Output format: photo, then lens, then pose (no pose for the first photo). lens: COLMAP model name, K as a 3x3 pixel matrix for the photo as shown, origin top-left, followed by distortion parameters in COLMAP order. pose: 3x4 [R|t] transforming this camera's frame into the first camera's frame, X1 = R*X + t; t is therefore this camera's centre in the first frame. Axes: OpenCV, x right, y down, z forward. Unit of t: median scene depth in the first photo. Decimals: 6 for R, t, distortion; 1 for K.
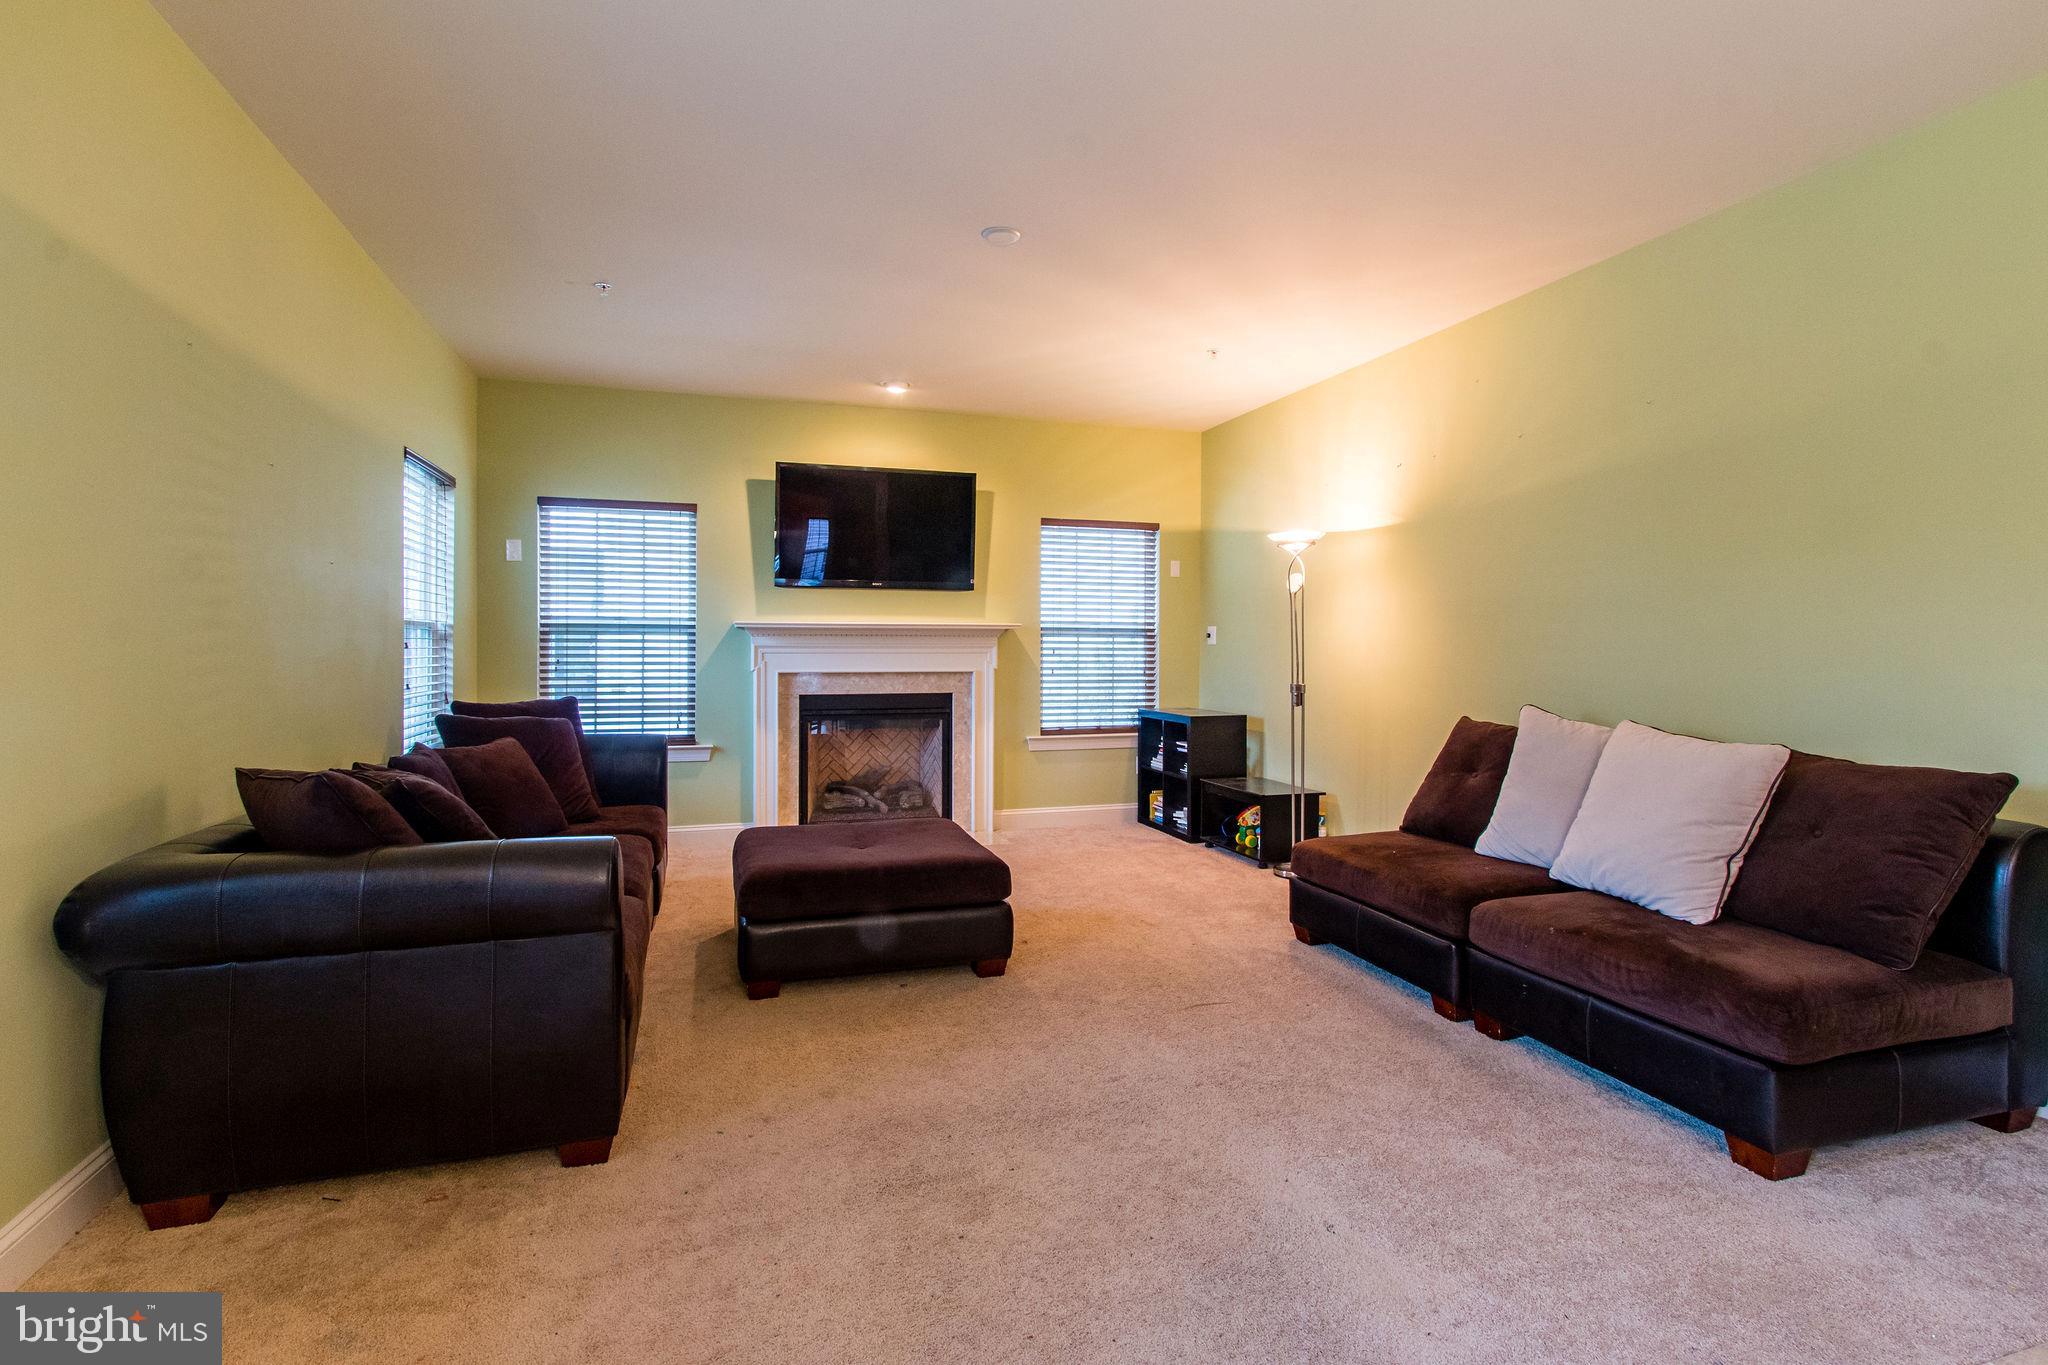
lens RADIAL K [[1001.8, 0, 1032.1], [0, 1001.8, 615.9], [0, 0, 1]] dist [0.002101, -0.002093]
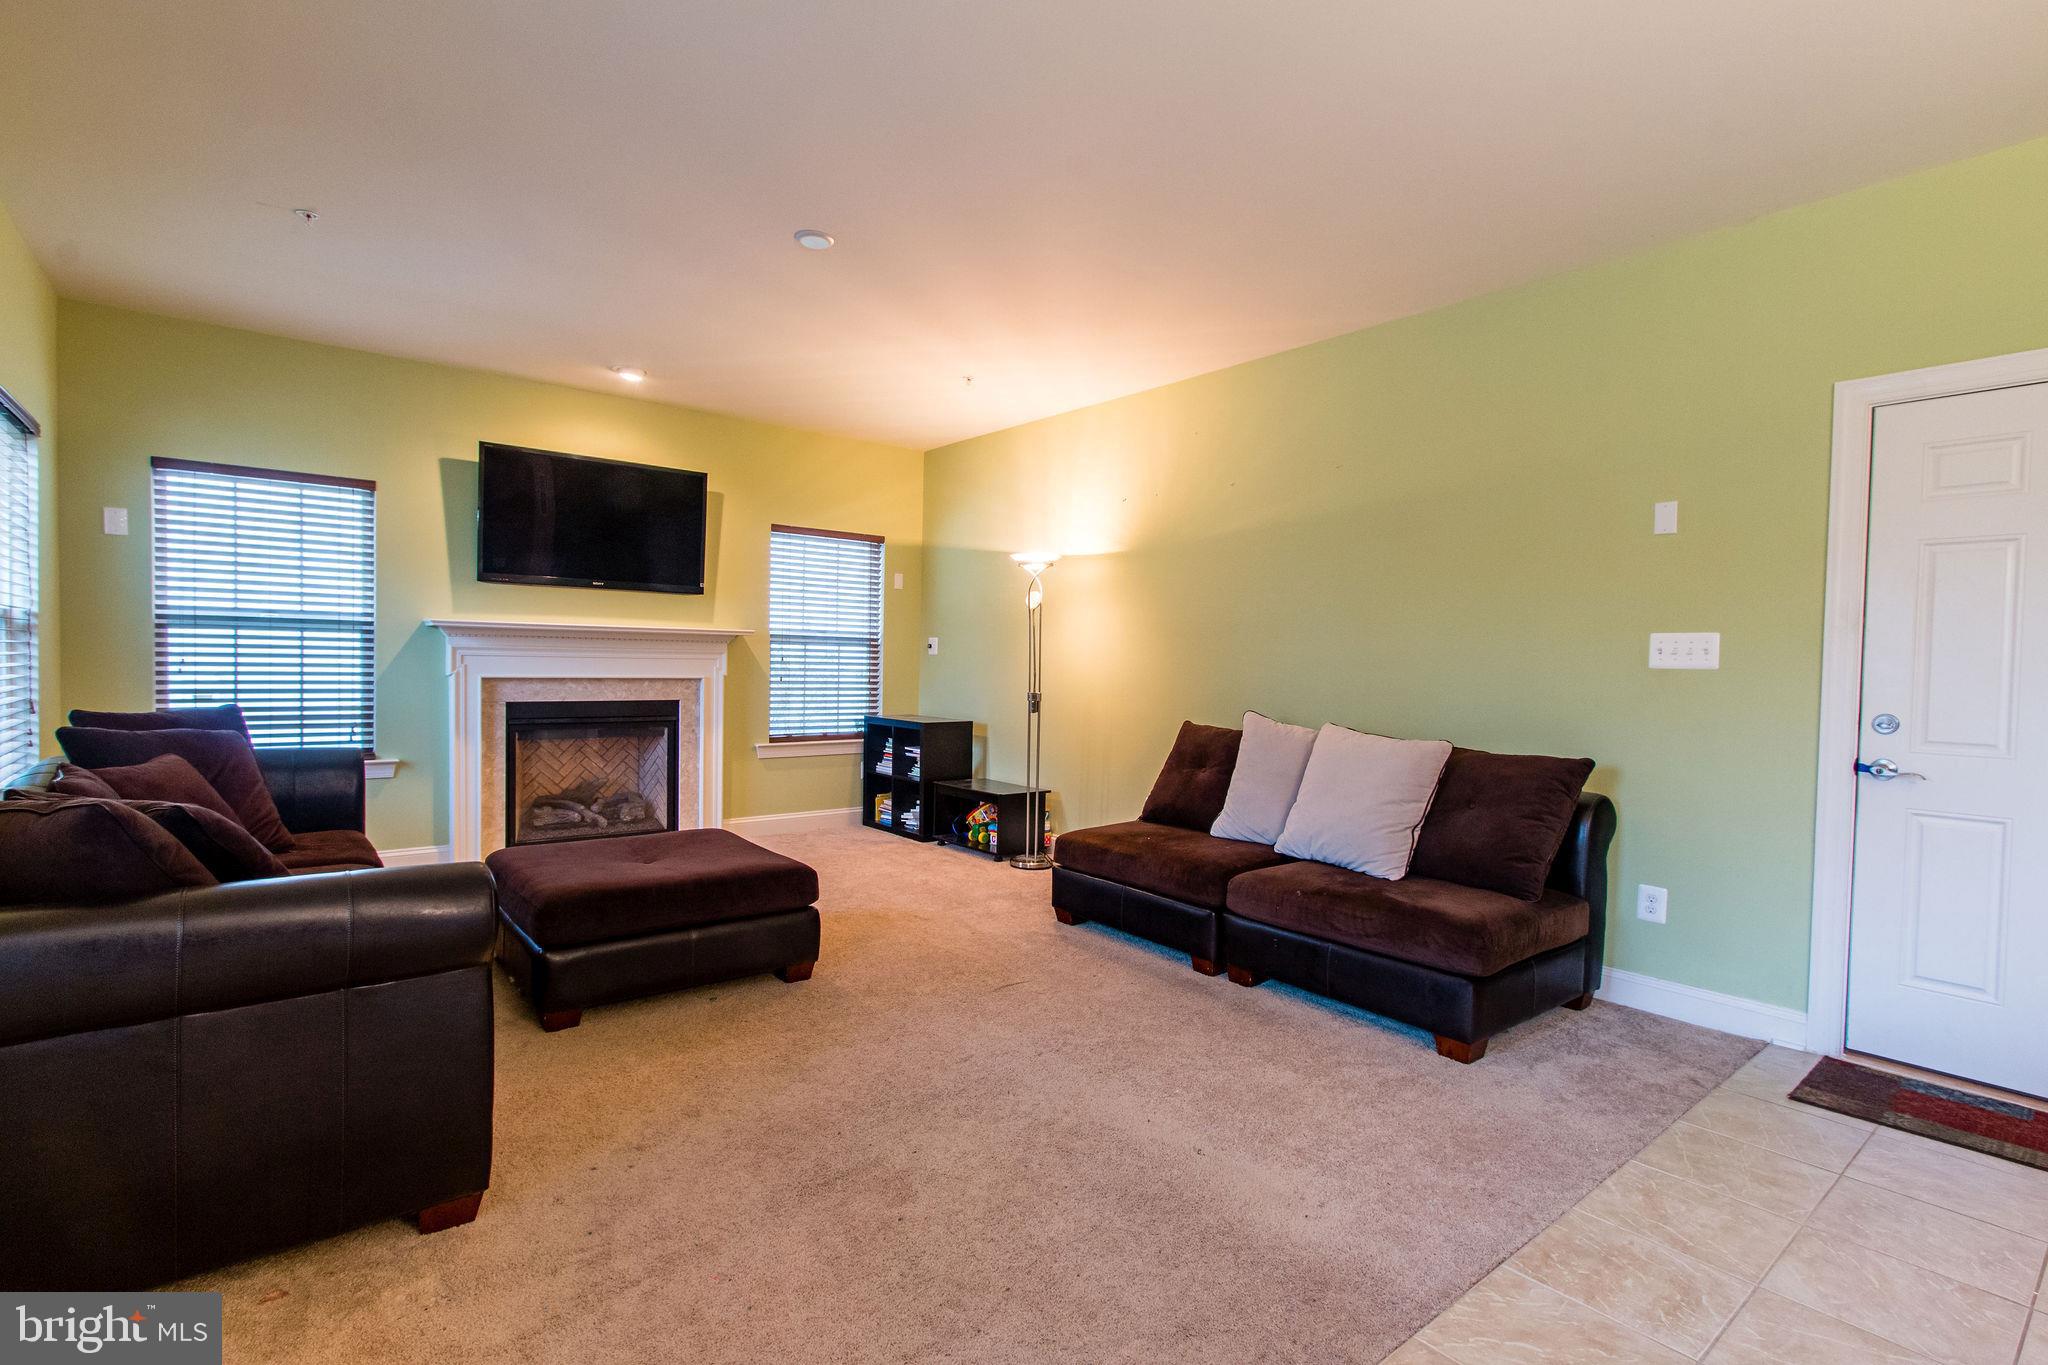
lens RADIAL K [[973.5, 0, 1035.5], [0, 973.5, 653.1], [0, 0, 1]] dist [-0.000034, -0.002125]
pose [[0.929640, 0.018880, 0.367986, -0.115278], [-0.029417, 0.999302, 0.023045, 0.000125], [-0.367294, -0.032249, 0.929546, 0.007250]]
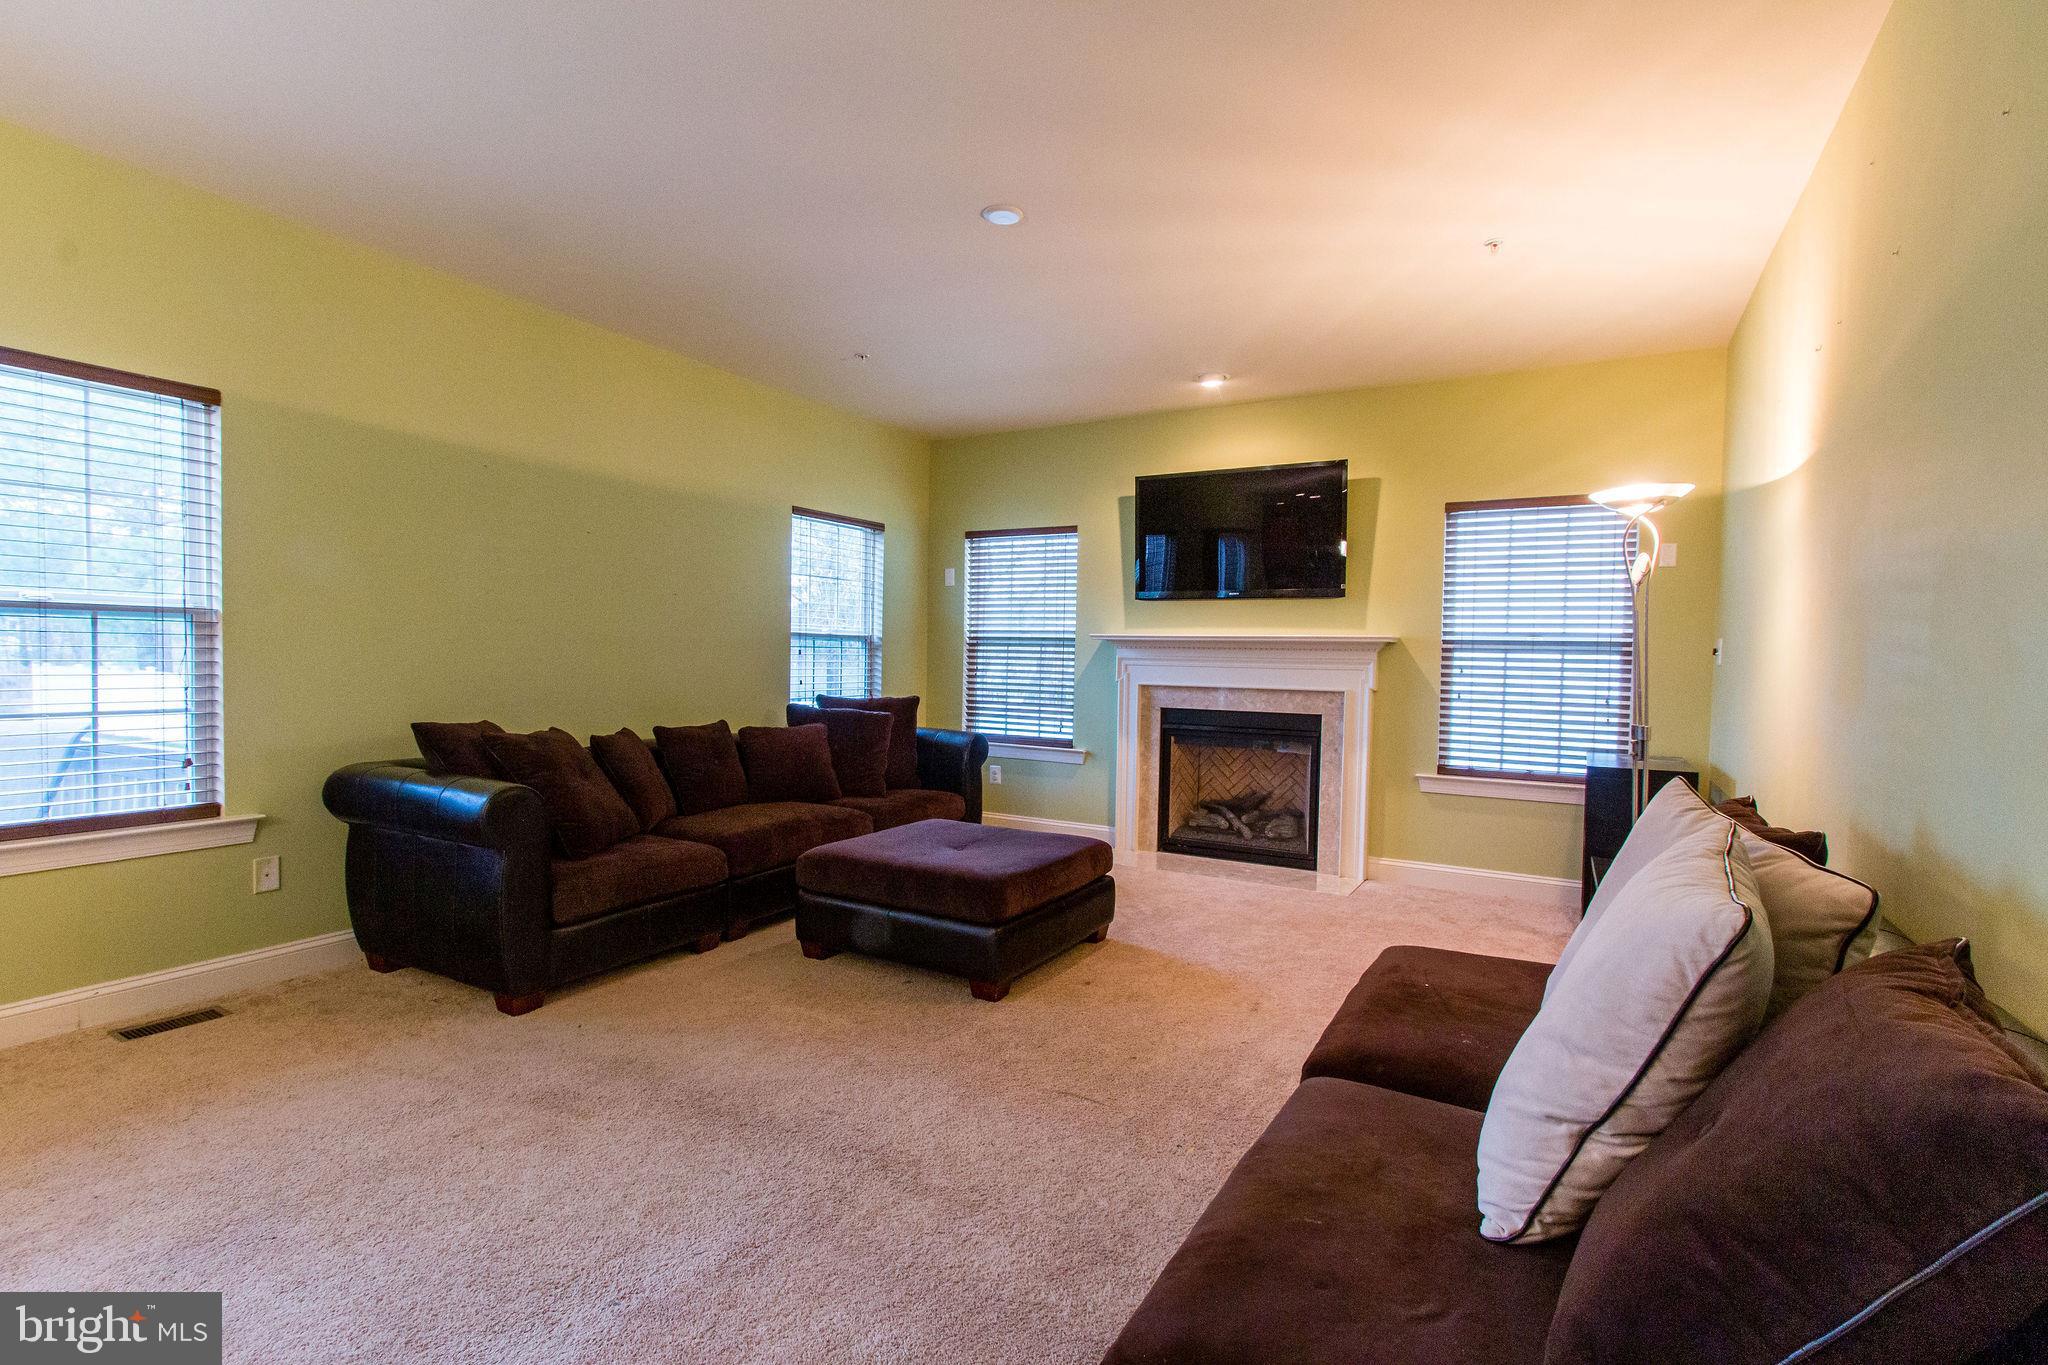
lens RADIAL K [[988.5, 0, 1023.4], [0, 988.5, 657.7], [0, 0, 1]] dist [-0.002476, -0.000560]
pose [[0.652879, 0.011434, -0.757376, 0.437653], [0.006252, 0.999771, 0.020483, 0.008314], [0.757436, -0.018108, 0.652658, 0.261592]]
